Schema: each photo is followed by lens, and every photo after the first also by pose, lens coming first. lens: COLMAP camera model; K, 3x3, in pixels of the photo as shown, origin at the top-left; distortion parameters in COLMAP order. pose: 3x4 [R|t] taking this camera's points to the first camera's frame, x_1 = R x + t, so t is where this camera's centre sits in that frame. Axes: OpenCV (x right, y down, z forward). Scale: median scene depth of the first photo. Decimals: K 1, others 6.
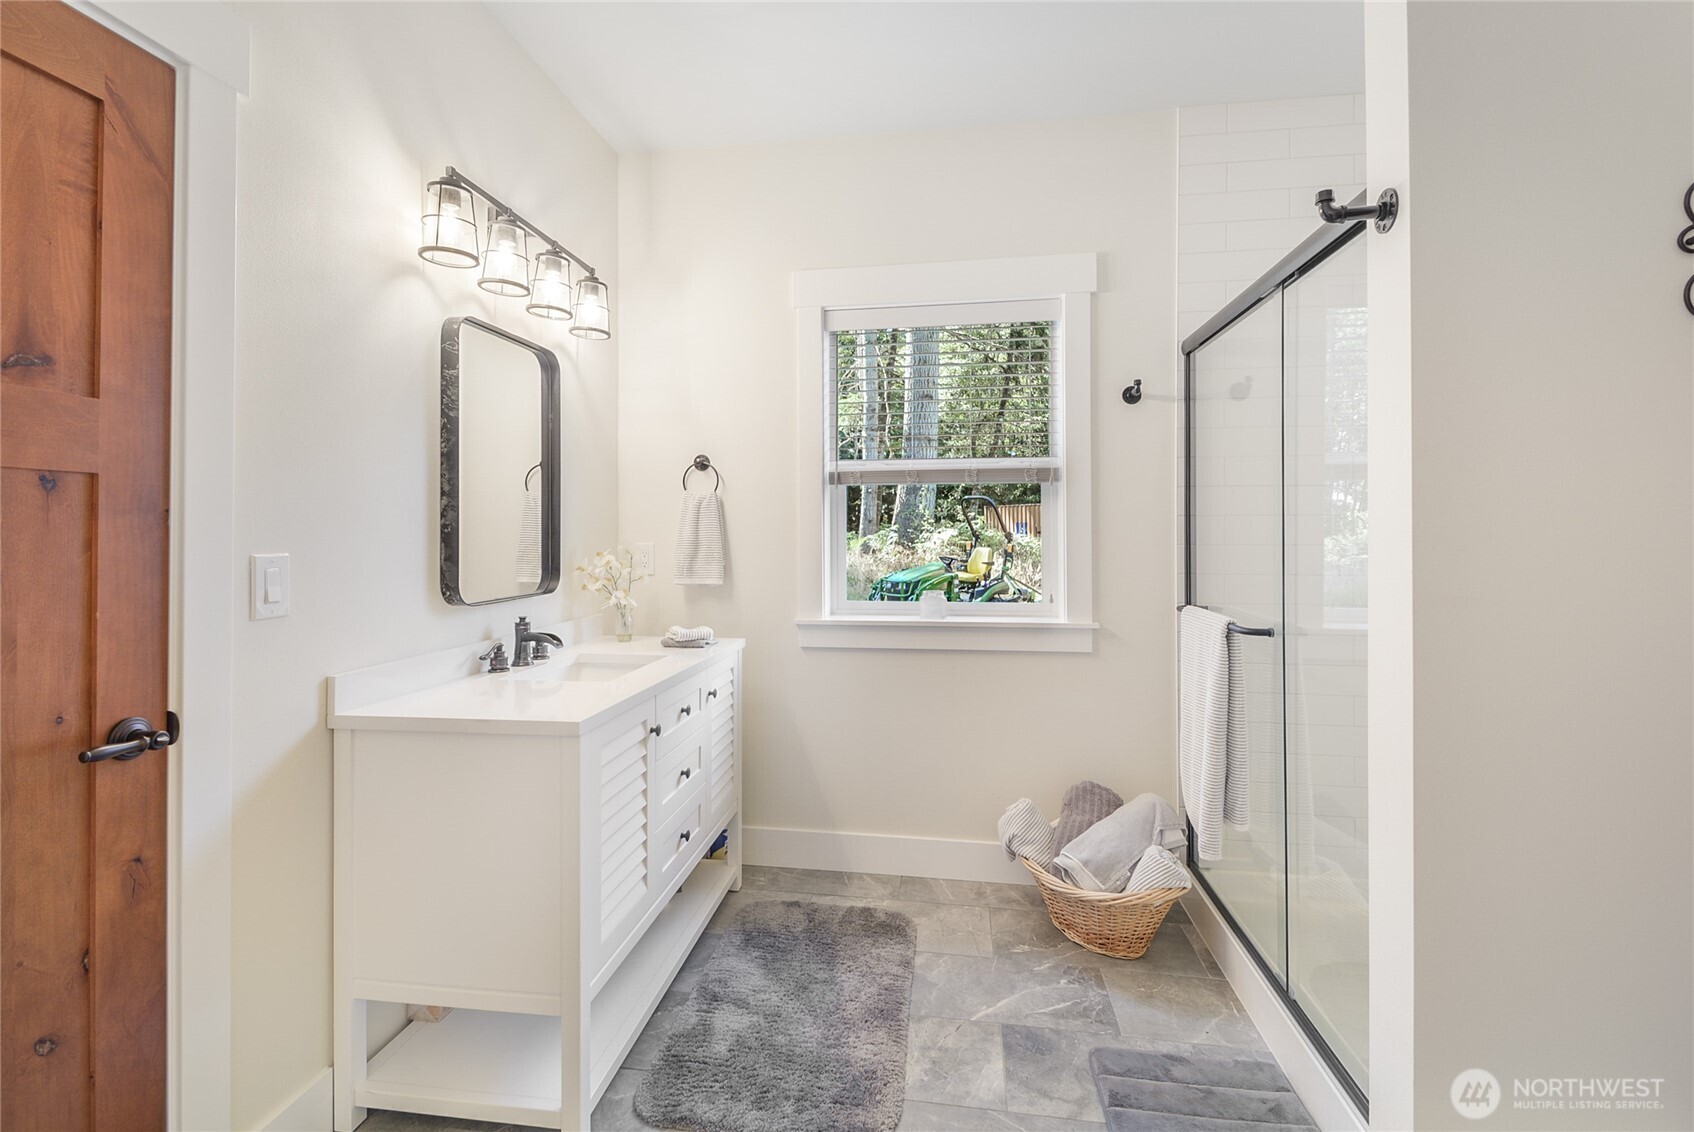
lens RADIAL K [[759.2, 0, 844.1], [0, 759.2, 542.7], [0, 0, 1]] dist [0.026911, -0.012637]
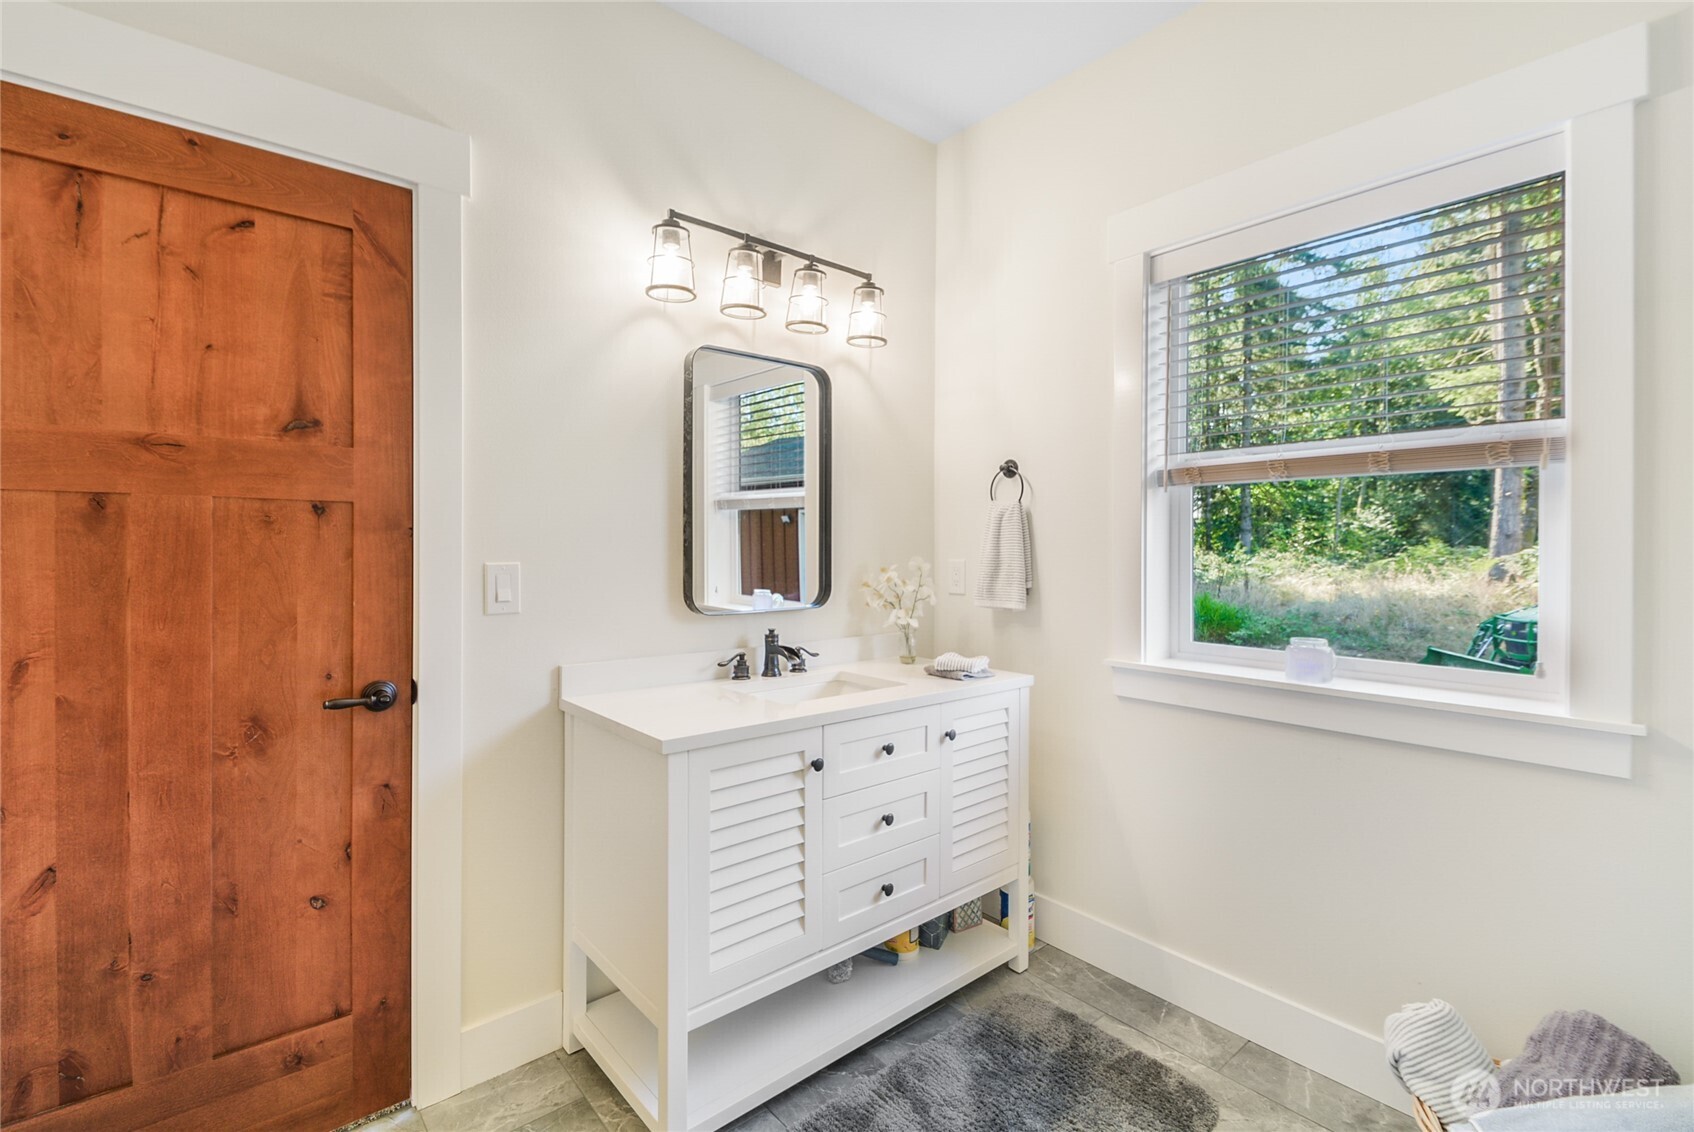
lens RADIAL K [[757.0, 0, 847.0], [0, 757.0, 566.0], [0, 0, 1]] dist [0.034920, -0.017628]
pose [[0.754110, 0.020979, -0.656413, 0.328092], [-0.015382, 0.999780, 0.014281, -0.004458], [0.656568, -0.000672, 0.754266, 0.294278]]
